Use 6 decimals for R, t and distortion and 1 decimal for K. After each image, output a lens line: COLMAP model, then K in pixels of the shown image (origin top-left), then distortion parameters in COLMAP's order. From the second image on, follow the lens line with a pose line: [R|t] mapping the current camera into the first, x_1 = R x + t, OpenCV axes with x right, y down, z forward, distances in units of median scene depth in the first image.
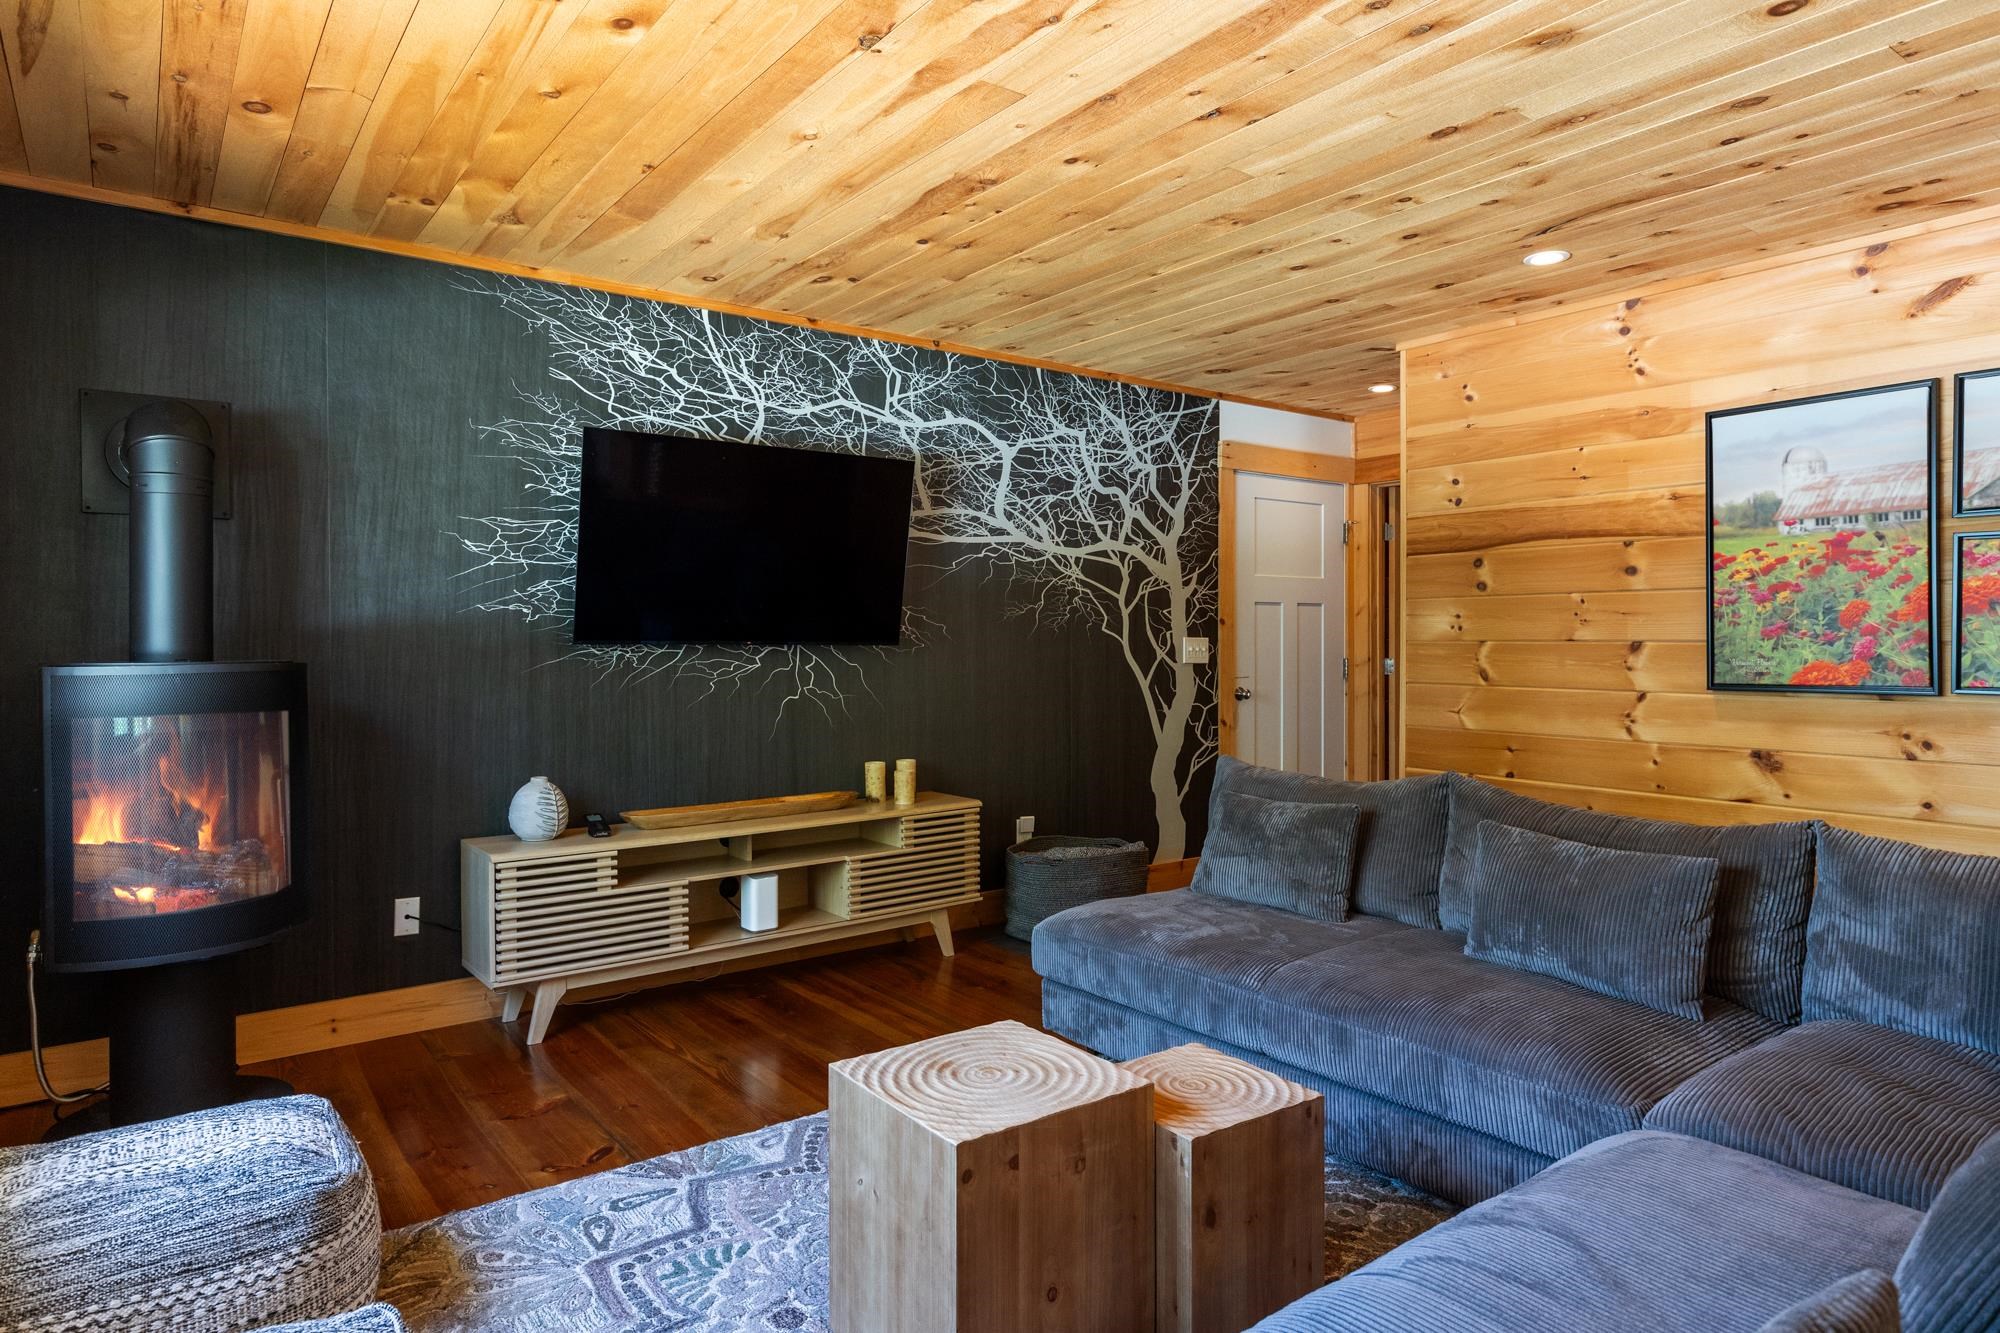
lens RADIAL K [[1121.8, 0, 961.6], [0, 1121.8, 650.4], [0, 0, 1]] dist [0.005149, -0.000472]
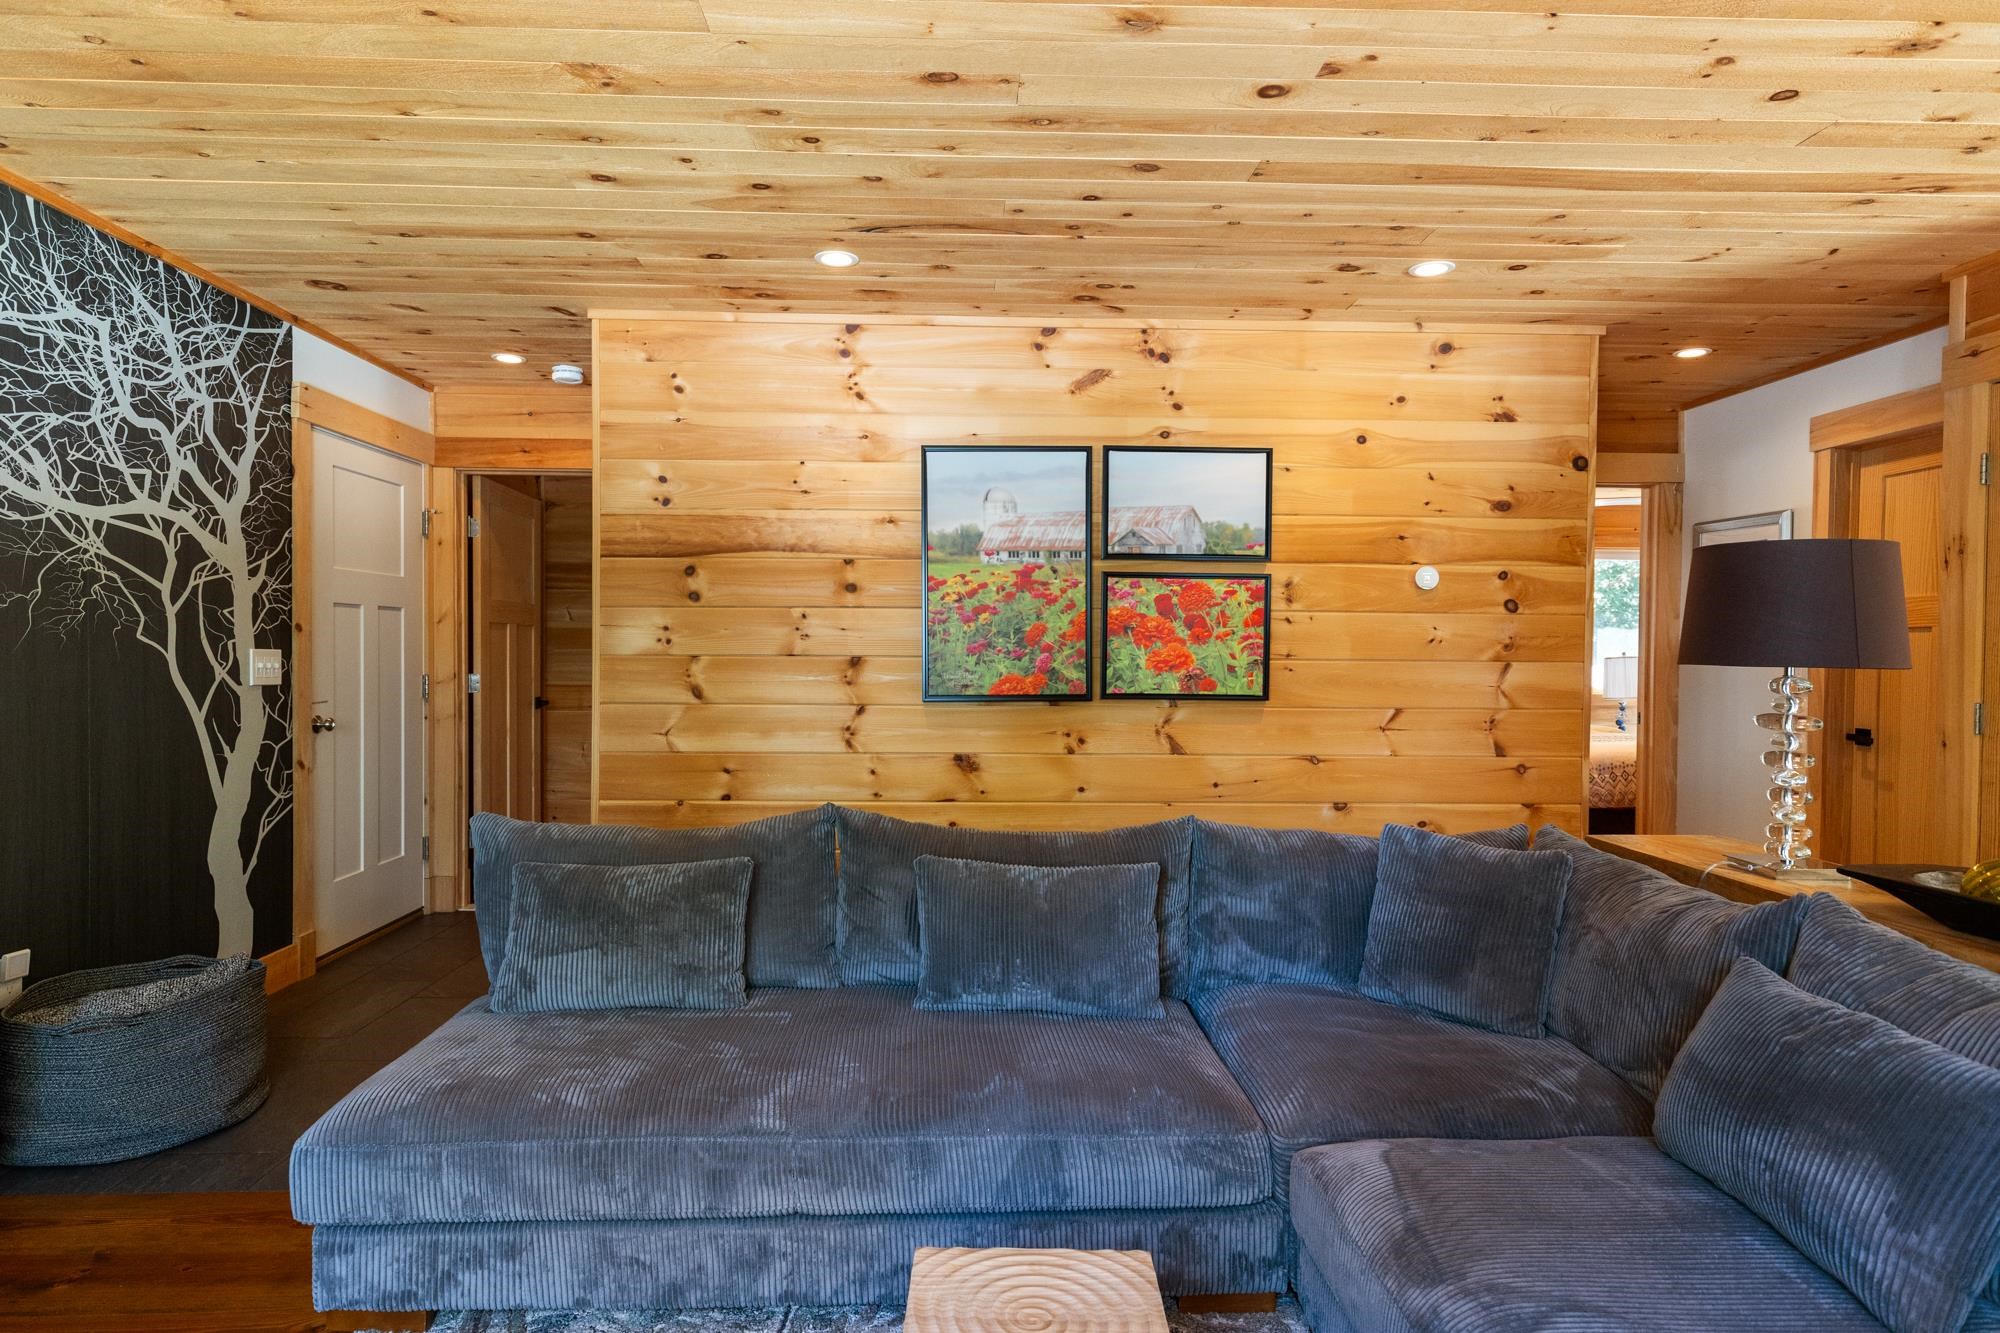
lens RADIAL K [[1121.8, 0, 965.3], [0, 1121.8, 663.9], [0, 0, 1]] dist [0.005149, -0.000472]
pose [[0.566405, -0.005915, 0.824106, -0.166373], [0.003303, 0.999983, 0.004907, -0.005269], [-0.824120, -0.000057, 0.566415, 0.288274]]
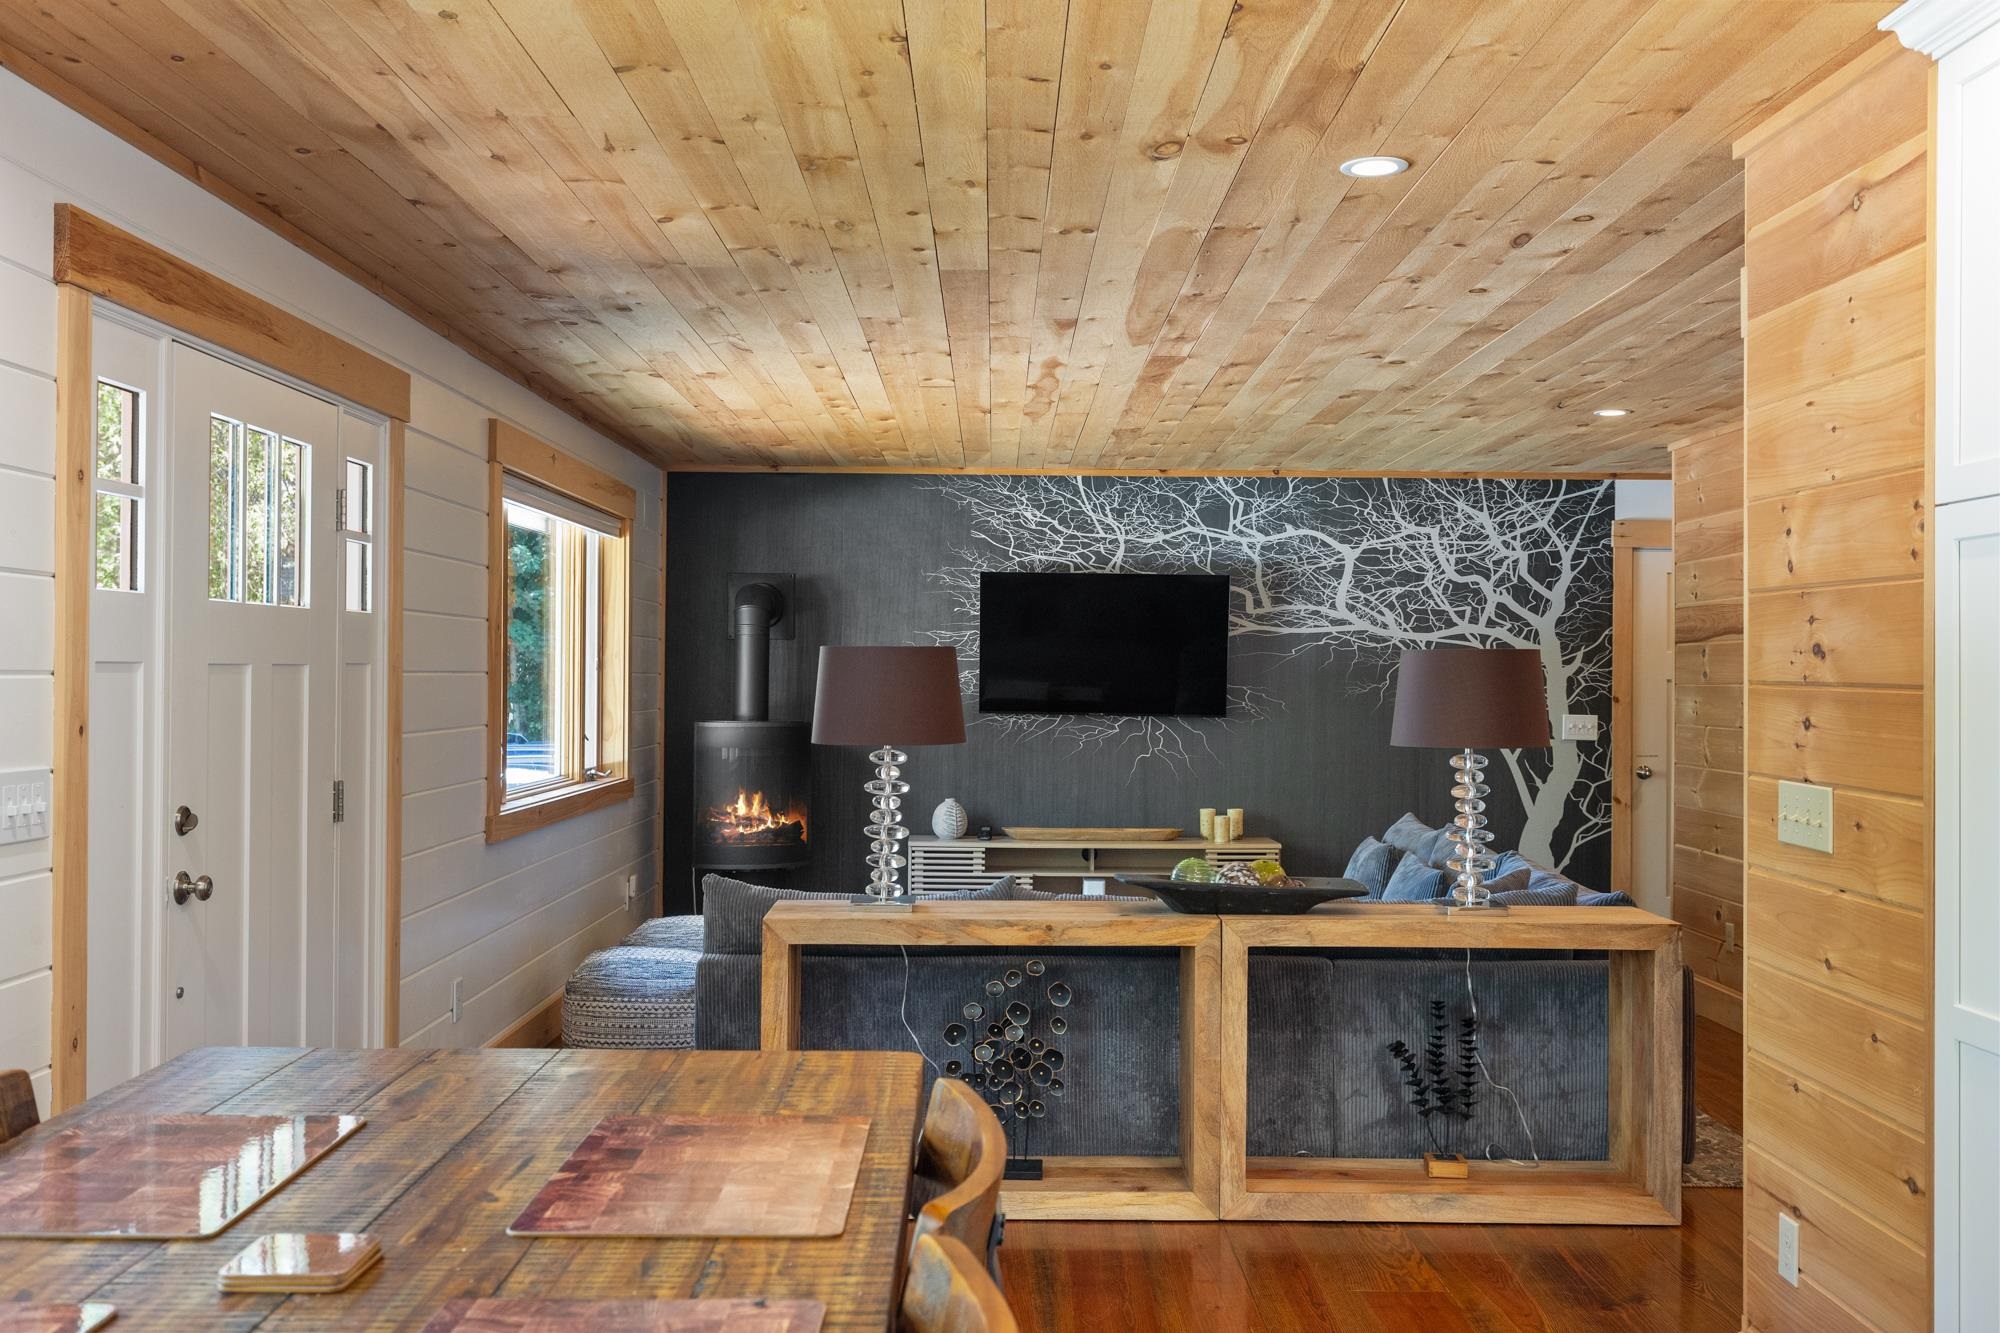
lens RADIAL K [[1730.0, 0, 1002.3], [0, 1730.0, 663.8], [0, 0, 1]] dist [0.002486, 0.002510]
pose [[0.805097, 0.004035, -0.593130, 0.922708], [-0.016882, 0.999728, -0.016114, -0.030468], [0.592903, 0.022986, 0.804946, -0.747225]]
